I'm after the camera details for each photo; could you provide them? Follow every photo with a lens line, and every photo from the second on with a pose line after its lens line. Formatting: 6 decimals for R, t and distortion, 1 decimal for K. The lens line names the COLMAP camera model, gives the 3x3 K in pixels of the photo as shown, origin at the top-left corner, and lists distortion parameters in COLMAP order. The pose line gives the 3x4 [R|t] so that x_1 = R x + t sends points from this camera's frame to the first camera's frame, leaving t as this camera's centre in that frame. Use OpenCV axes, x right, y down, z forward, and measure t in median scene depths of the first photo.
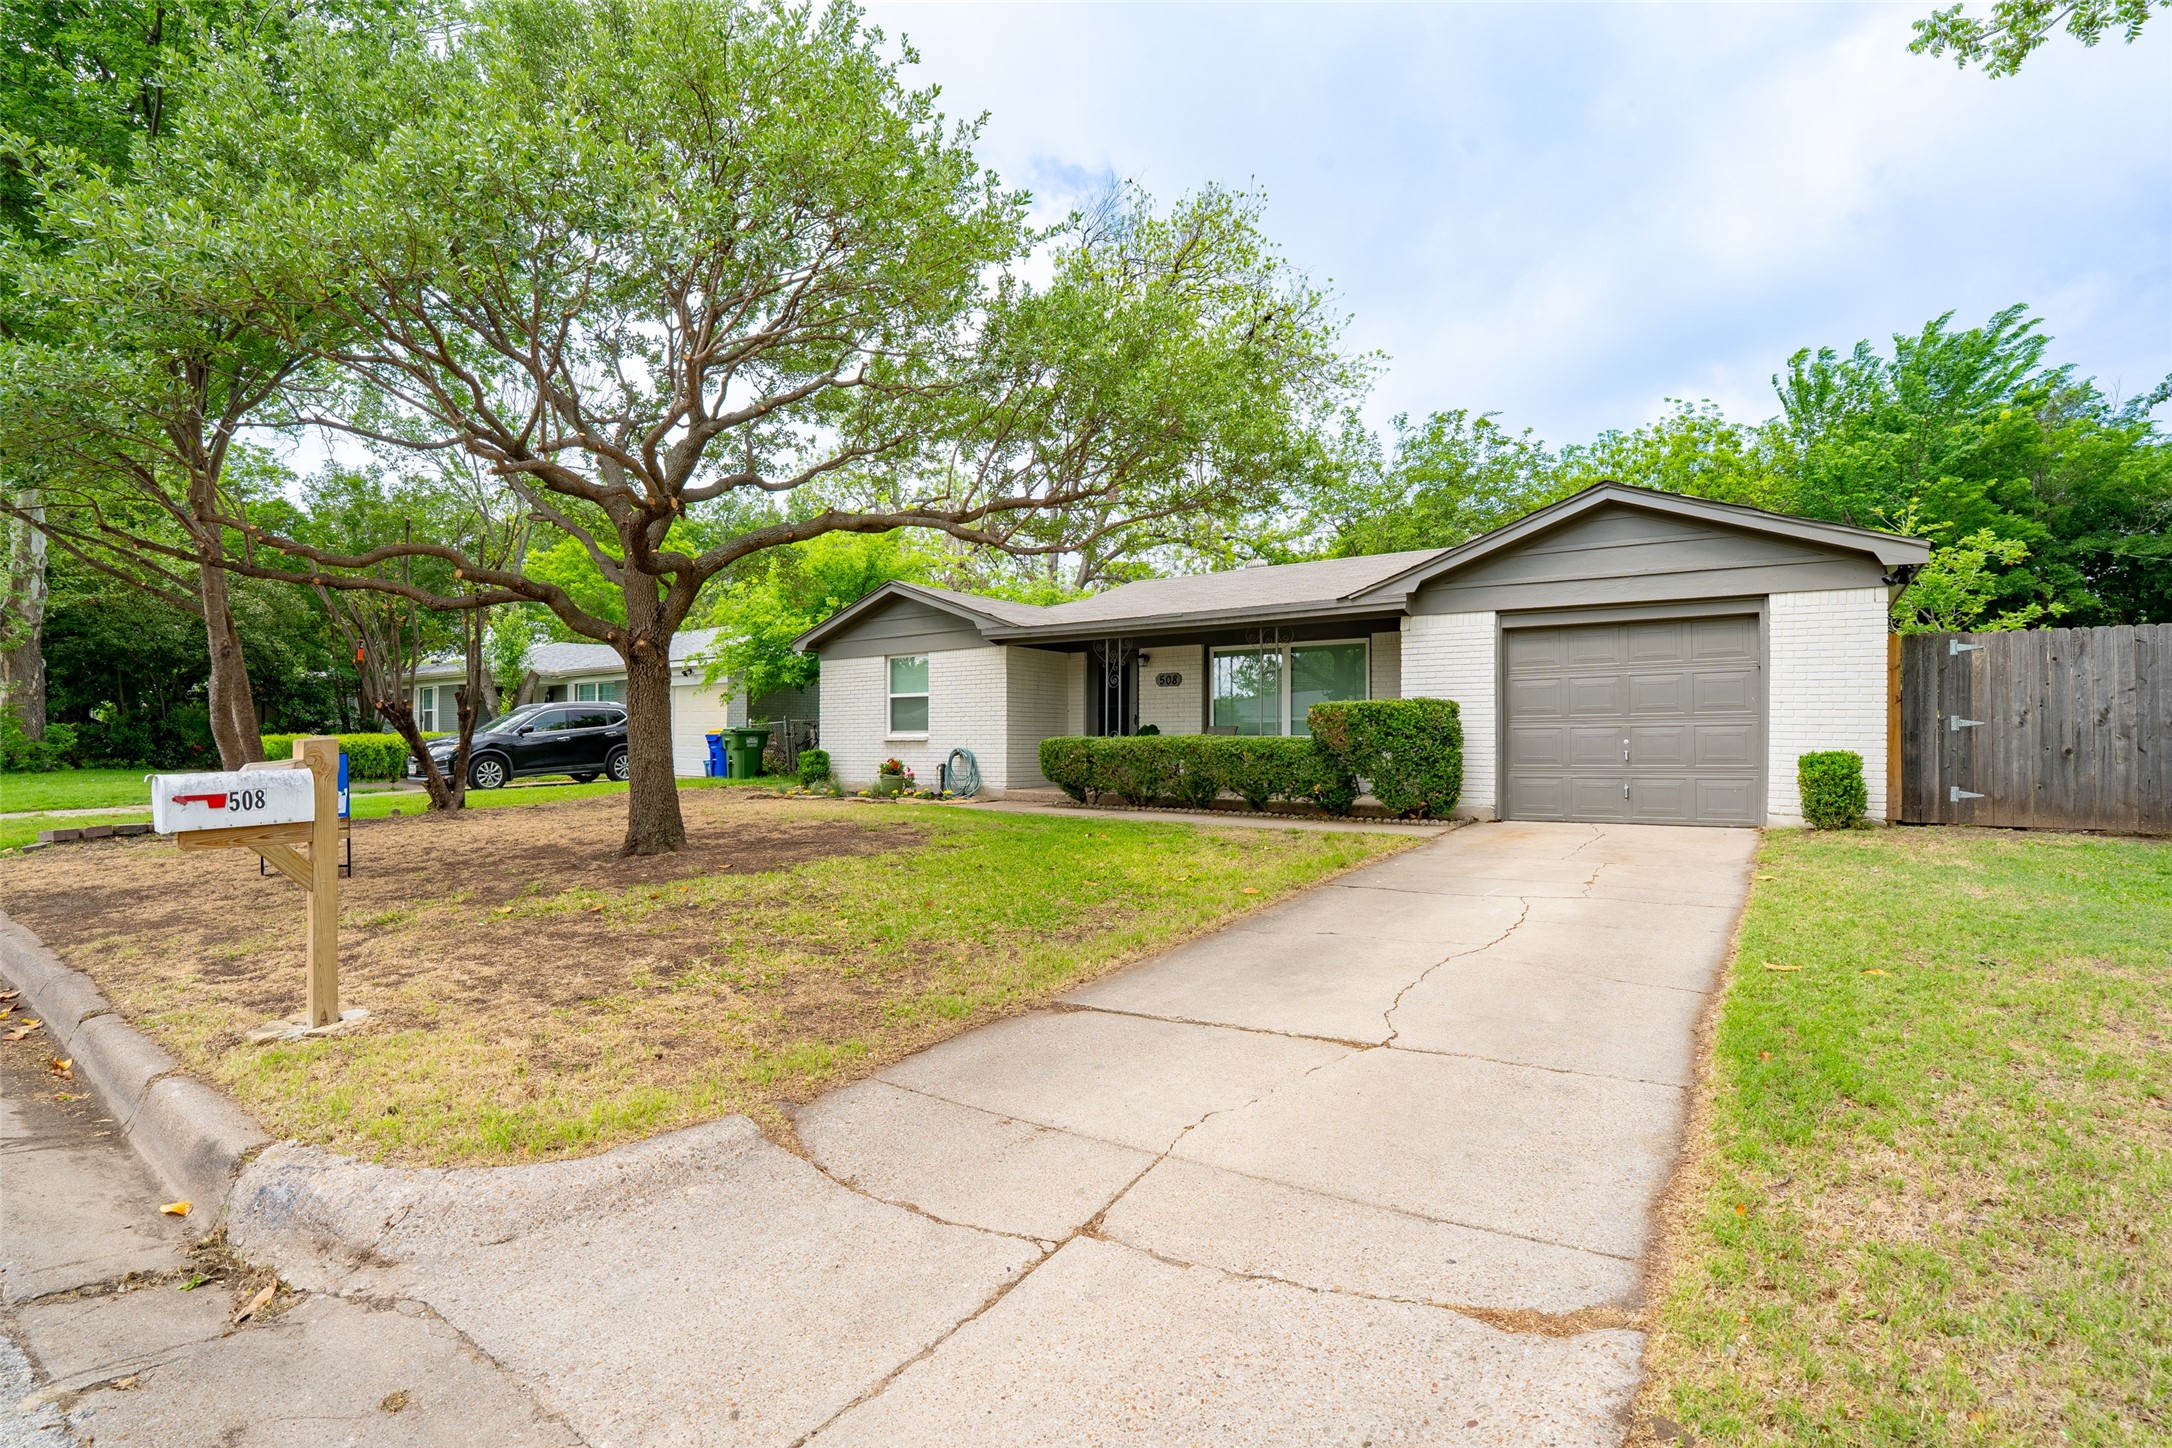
lens RADIAL K [[1011.2, 0, 1089.1], [0, 1011.2, 722.7], [0, 0, 1]] dist [-0.070249, 0.027398]
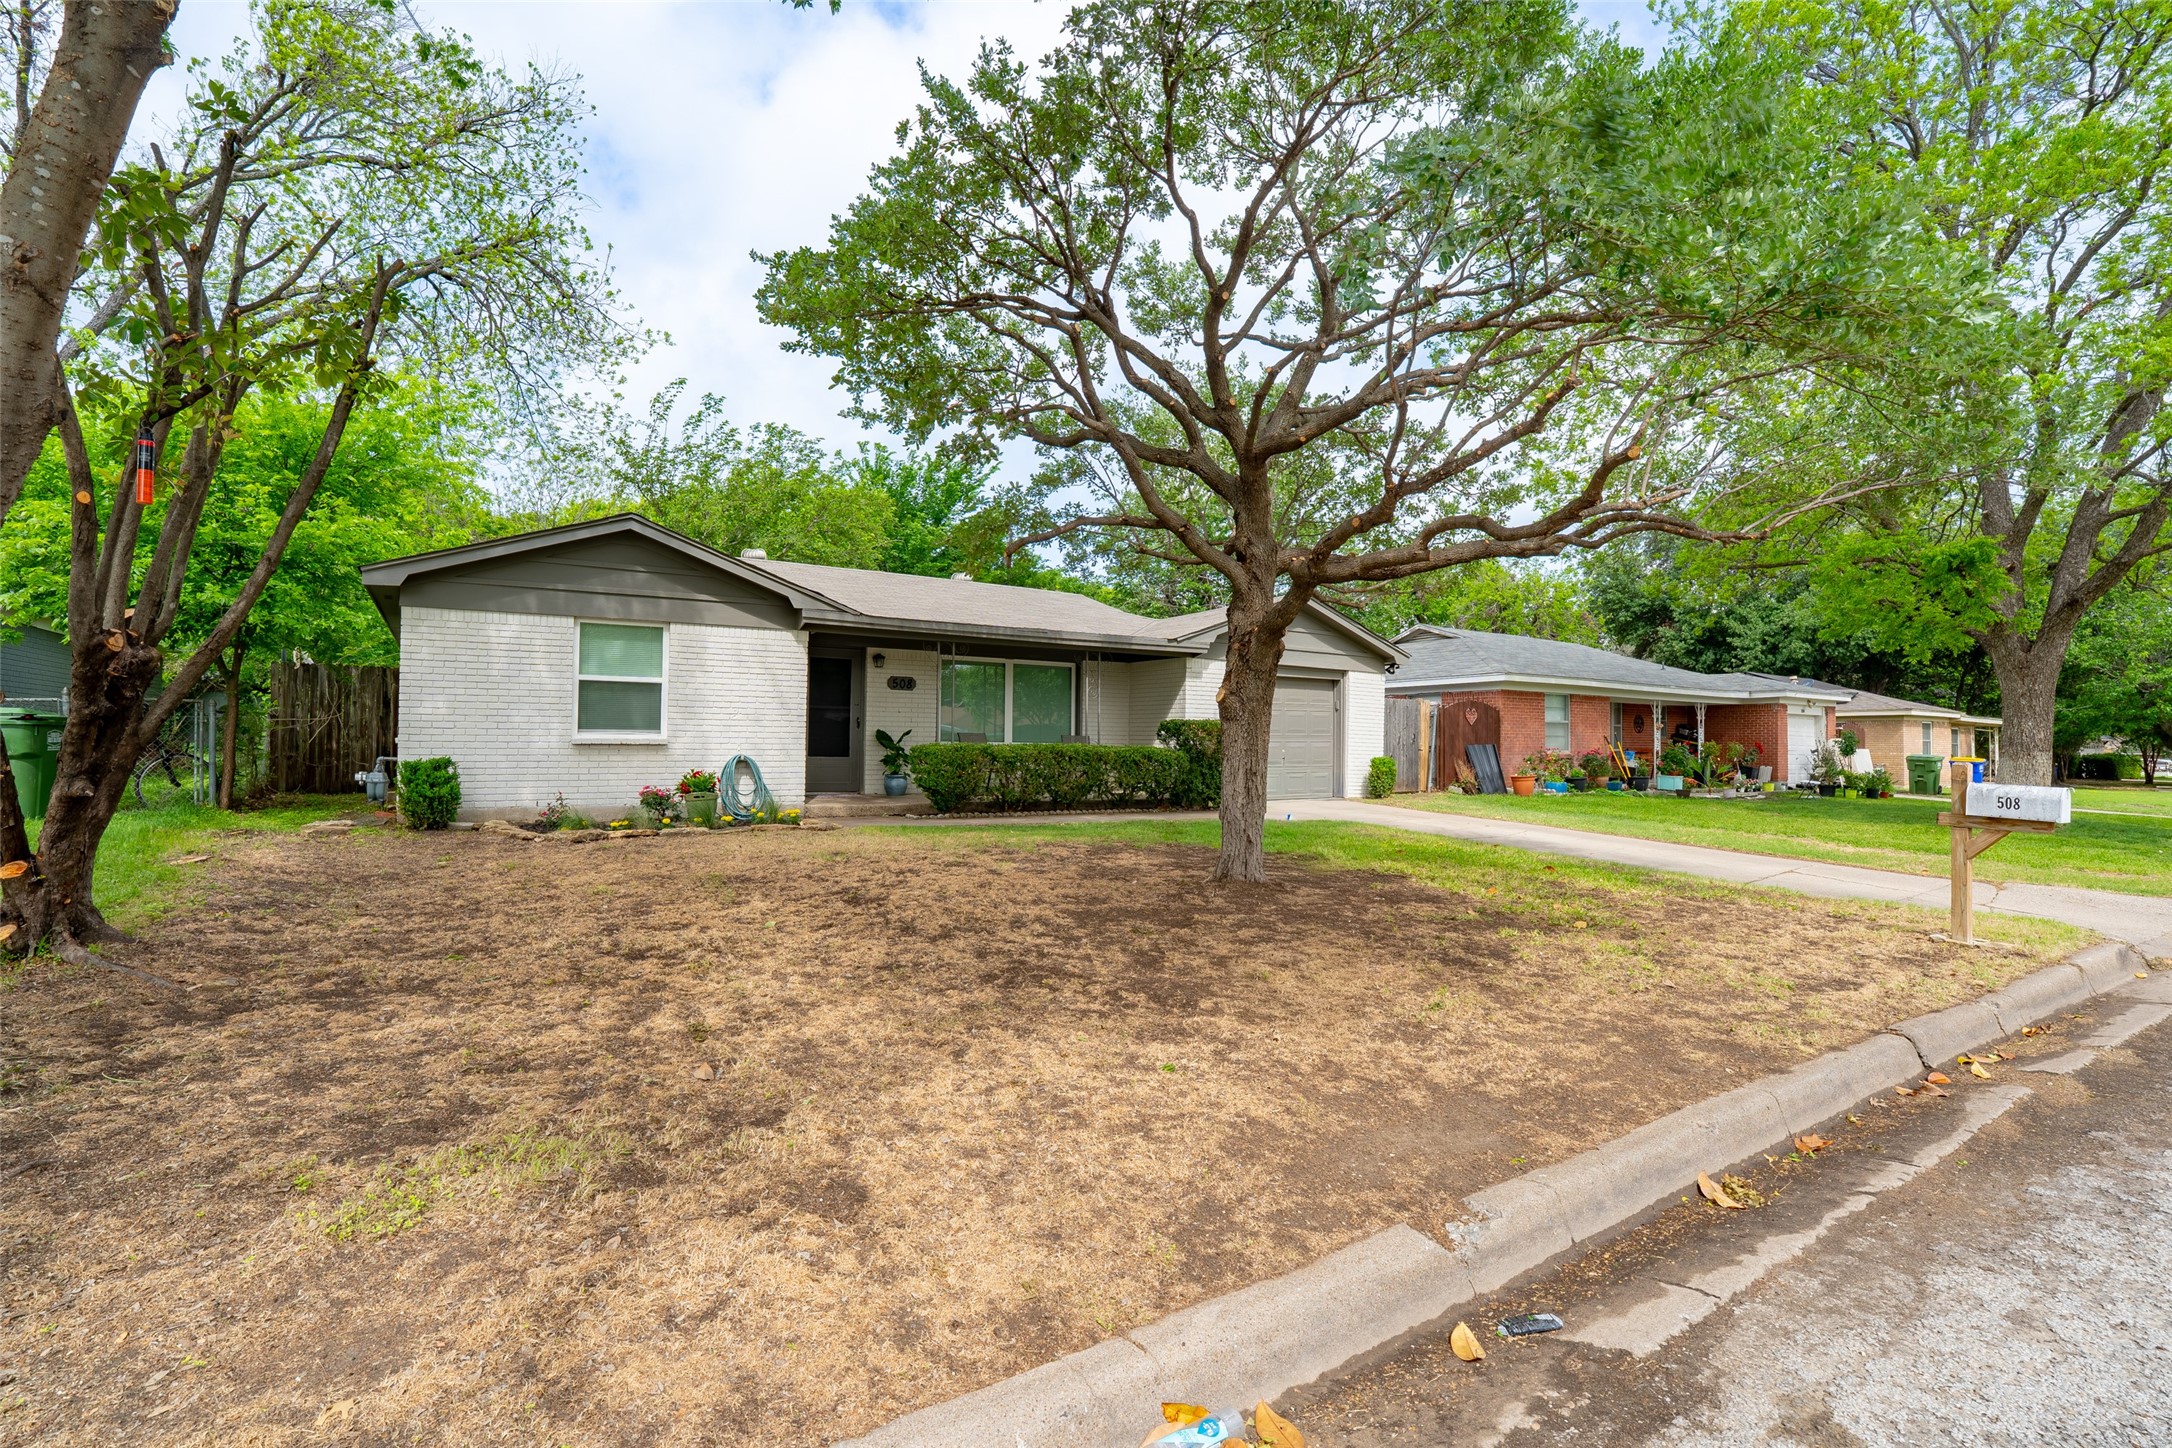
lens RADIAL K [[1015.5, 0, 1086.0], [0, 1015.5, 724.0], [0, 0, 1]] dist [-0.071414, 0.026686]
pose [[0.358612, 0.020188, 0.933268, -0.878691], [-0.030875, 0.999476, -0.009756, 0.000918], [-0.932976, -0.025316, 0.359047, 0.549707]]
